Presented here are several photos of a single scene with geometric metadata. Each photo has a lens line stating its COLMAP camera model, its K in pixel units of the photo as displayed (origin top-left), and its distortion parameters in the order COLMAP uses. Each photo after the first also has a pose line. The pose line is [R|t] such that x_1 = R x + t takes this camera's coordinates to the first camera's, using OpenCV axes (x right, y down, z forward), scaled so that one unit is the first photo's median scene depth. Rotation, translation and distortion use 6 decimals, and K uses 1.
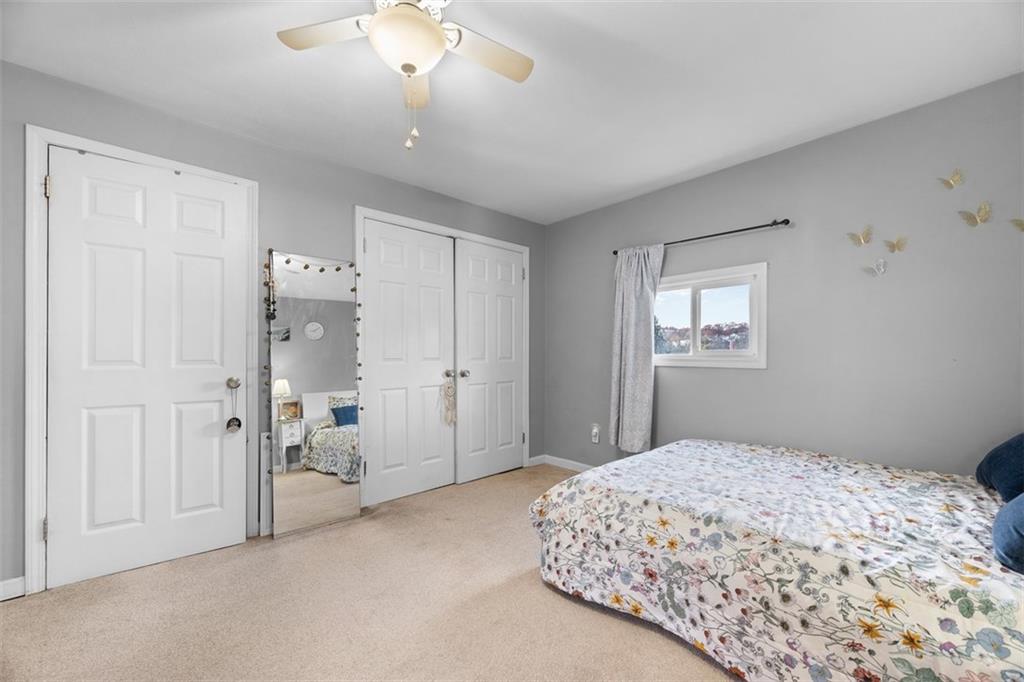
lens RADIAL K [[407.0, 0, 512.4], [0, 407.0, 351.3], [0, 0, 1]] dist [0.000863, -0.000059]
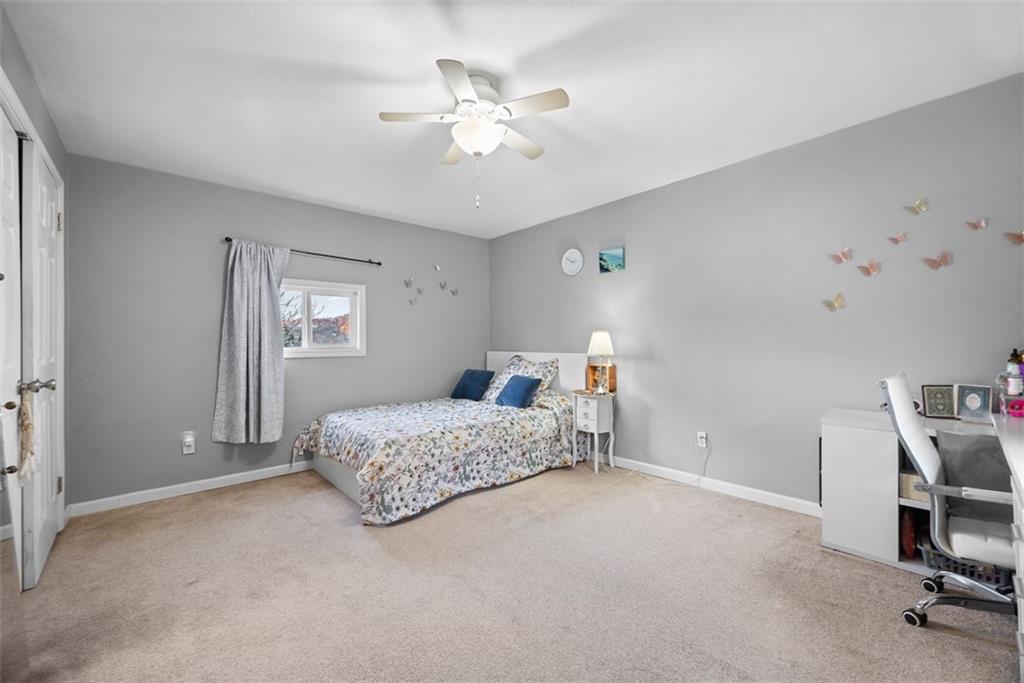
lens RADIAL K [[407.0, 0, 514.7], [0, 407.0, 338.6], [0, 0, 1]] dist [0.000863, -0.000059]
pose [[0.005917, 0.010141, 0.999931, -1.405136], [0.005956, 0.999930, -0.010176, -0.005306], [-0.999965, 0.006015, 0.005857, 0.695847]]
